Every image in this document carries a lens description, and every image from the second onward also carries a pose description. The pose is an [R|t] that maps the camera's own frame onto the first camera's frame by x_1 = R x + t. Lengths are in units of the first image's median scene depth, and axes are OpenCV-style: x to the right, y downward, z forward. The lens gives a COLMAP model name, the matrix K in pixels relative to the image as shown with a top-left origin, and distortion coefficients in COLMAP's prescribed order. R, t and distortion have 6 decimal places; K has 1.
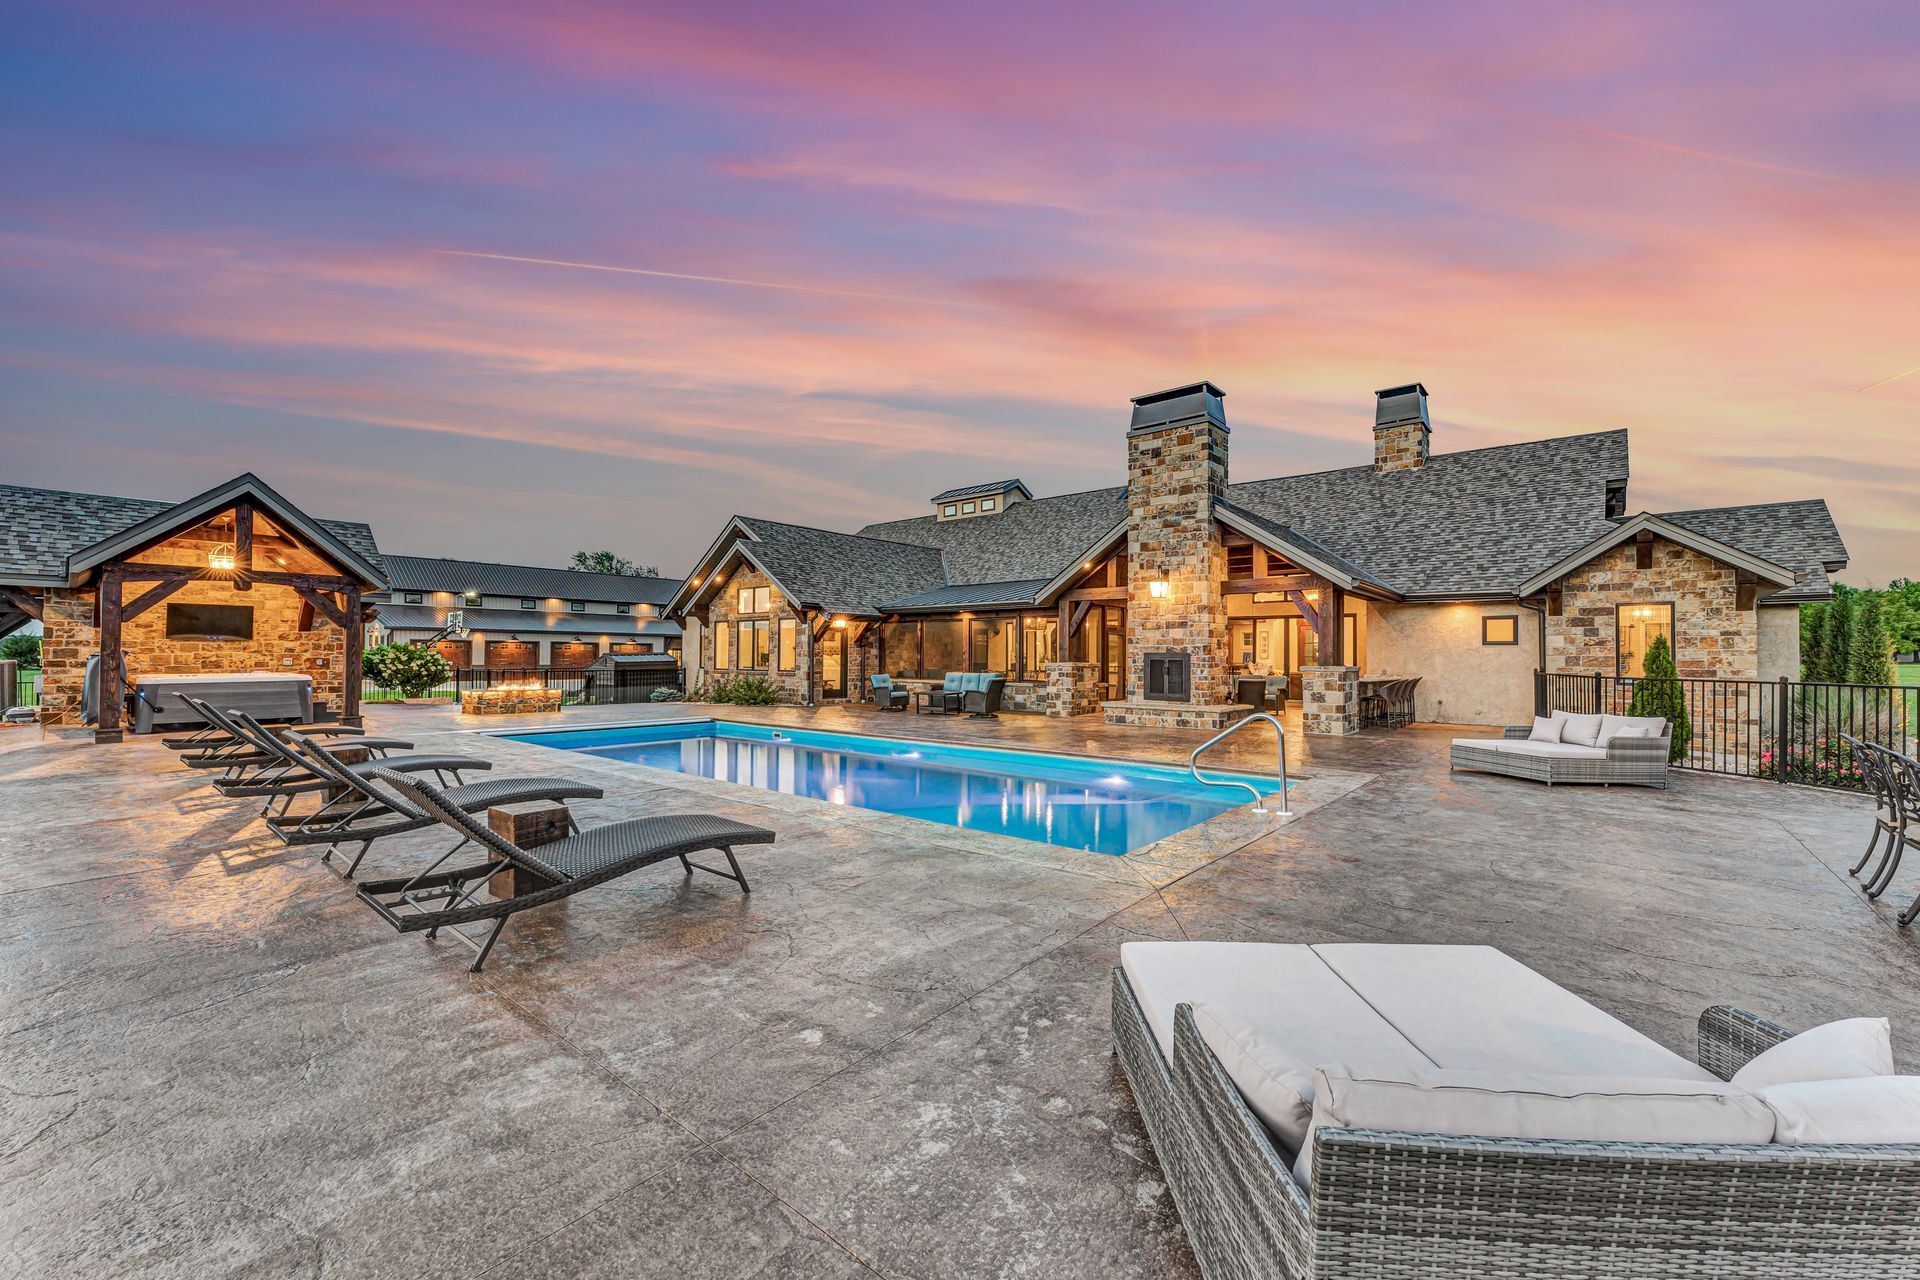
lens RADIAL K [[765.6, 0, 960.9], [0, 765.6, 644.1], [0, 0, 1]] dist [0.005233, 0.000751]
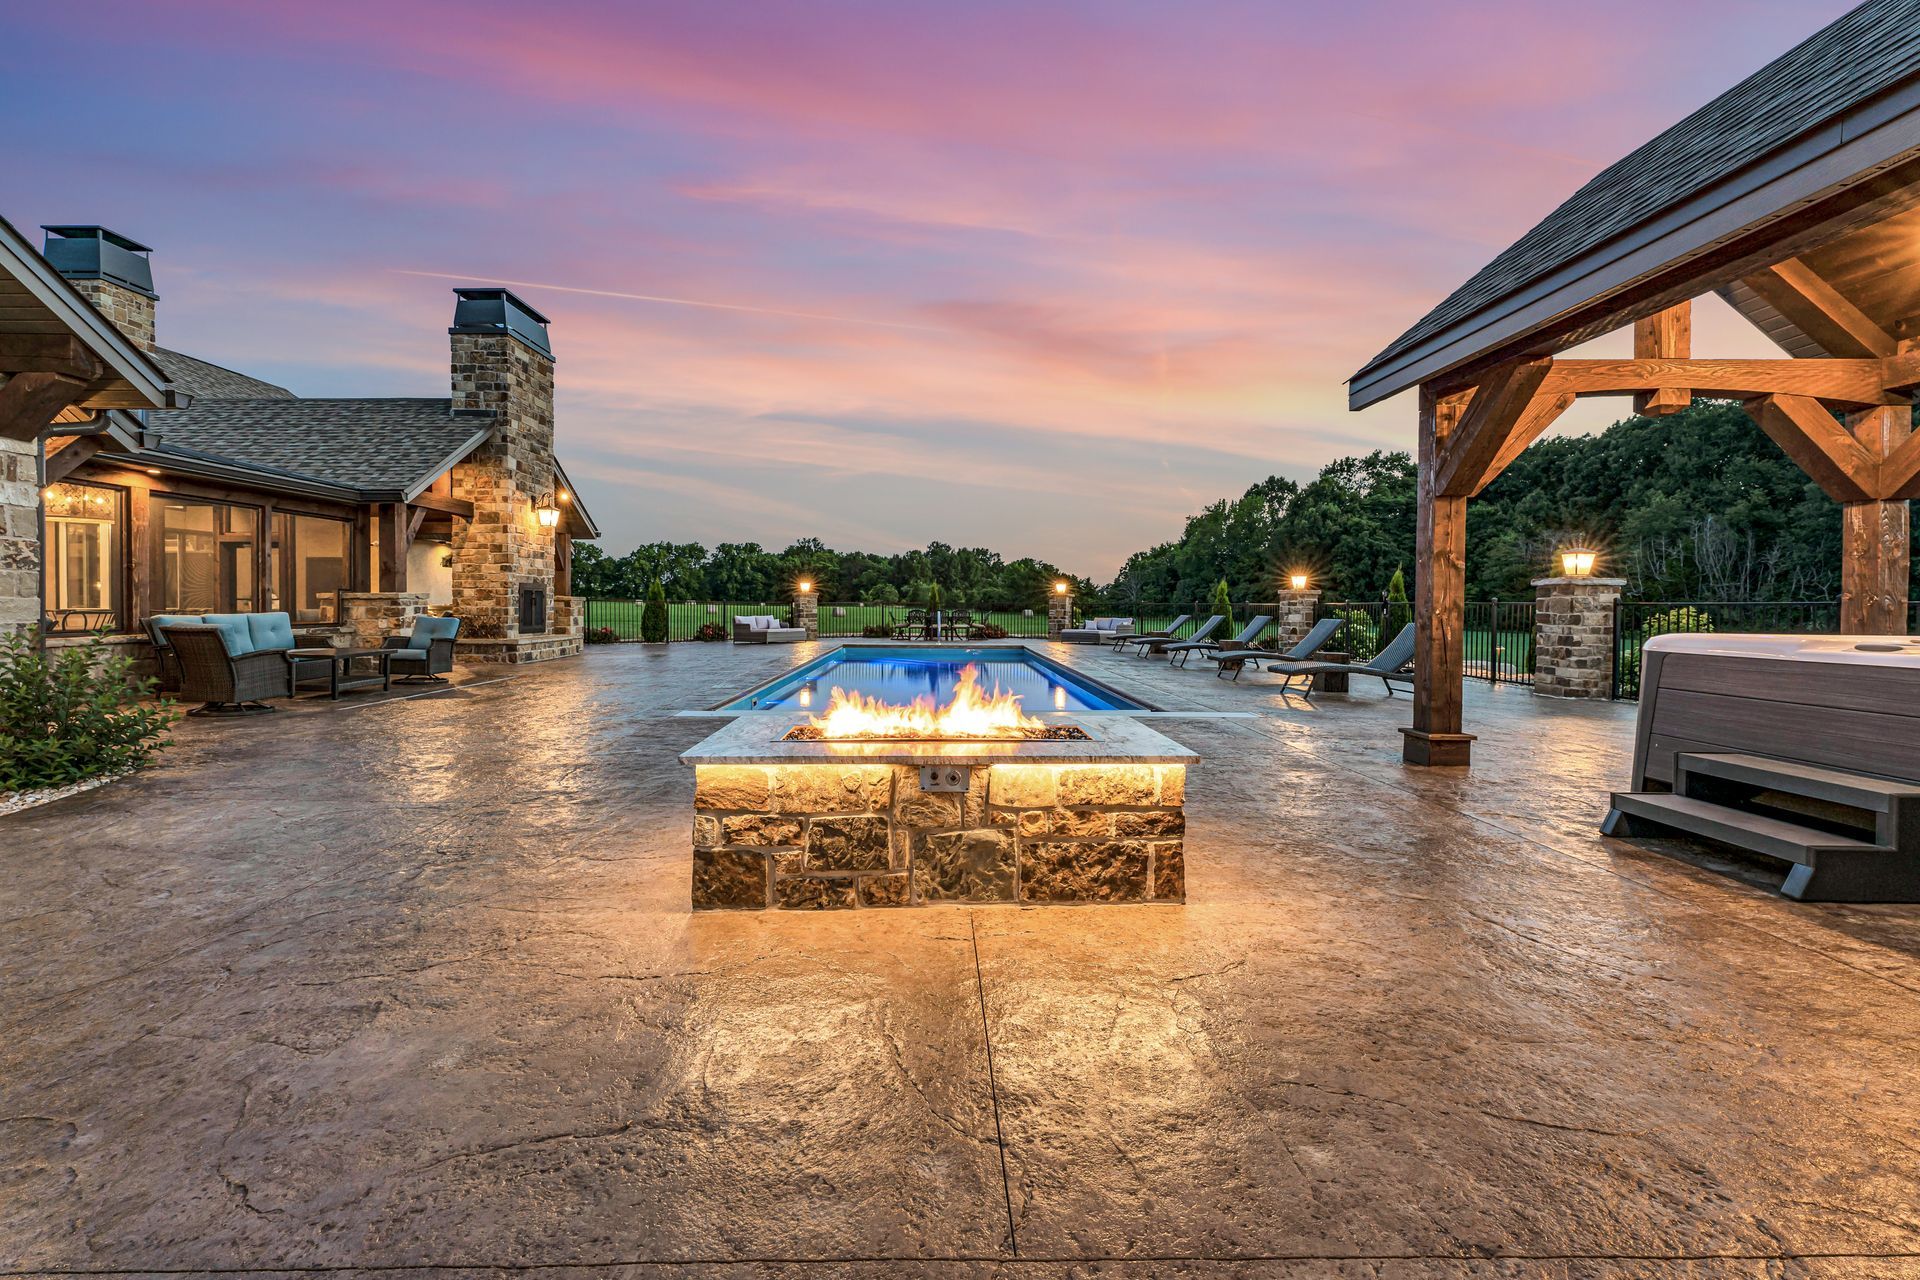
lens RADIAL K [[781.3, 0, 931.1], [0, 781.3, 615.9], [0, 0, 1]] dist [0.003257, 0.000442]
pose [[-0.646810, -0.021239, 0.762355, -0.785939], [-0.017364, 0.999763, 0.013121, 0.030324], [-0.762453, -0.004751, -0.647026, 1.224238]]
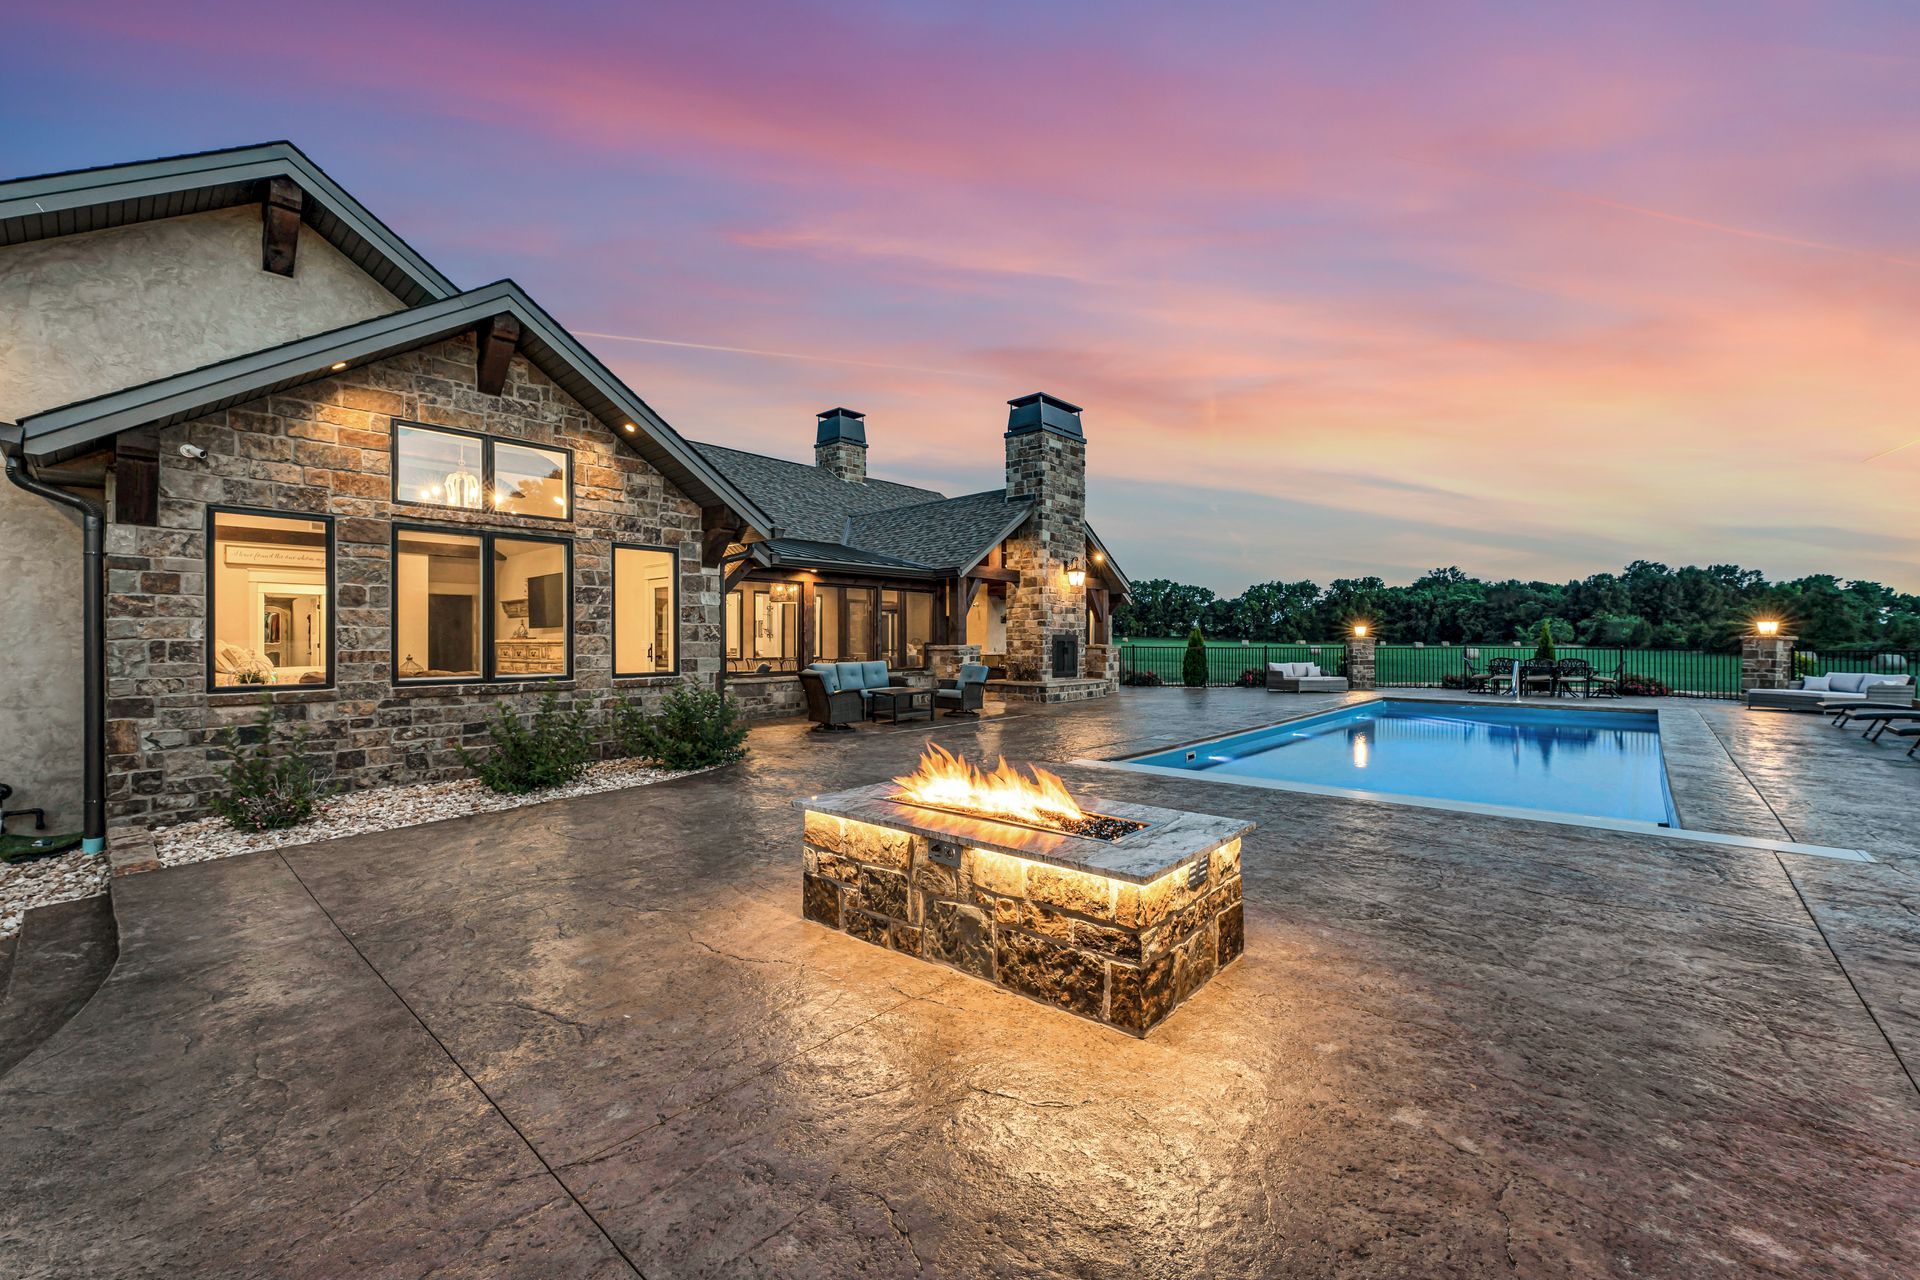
lens RADIAL K [[765.6, 0, 960.9], [0, 765.6, 644.1], [0, 0, 1]] dist [0.005233, 0.000751]
pose [[0.023598, -0.010150, 0.999670, -0.846272], [-0.011172, 0.999883, 0.010416, 0.014901], [-0.999659, -0.011415, 0.023482, 1.100237]]
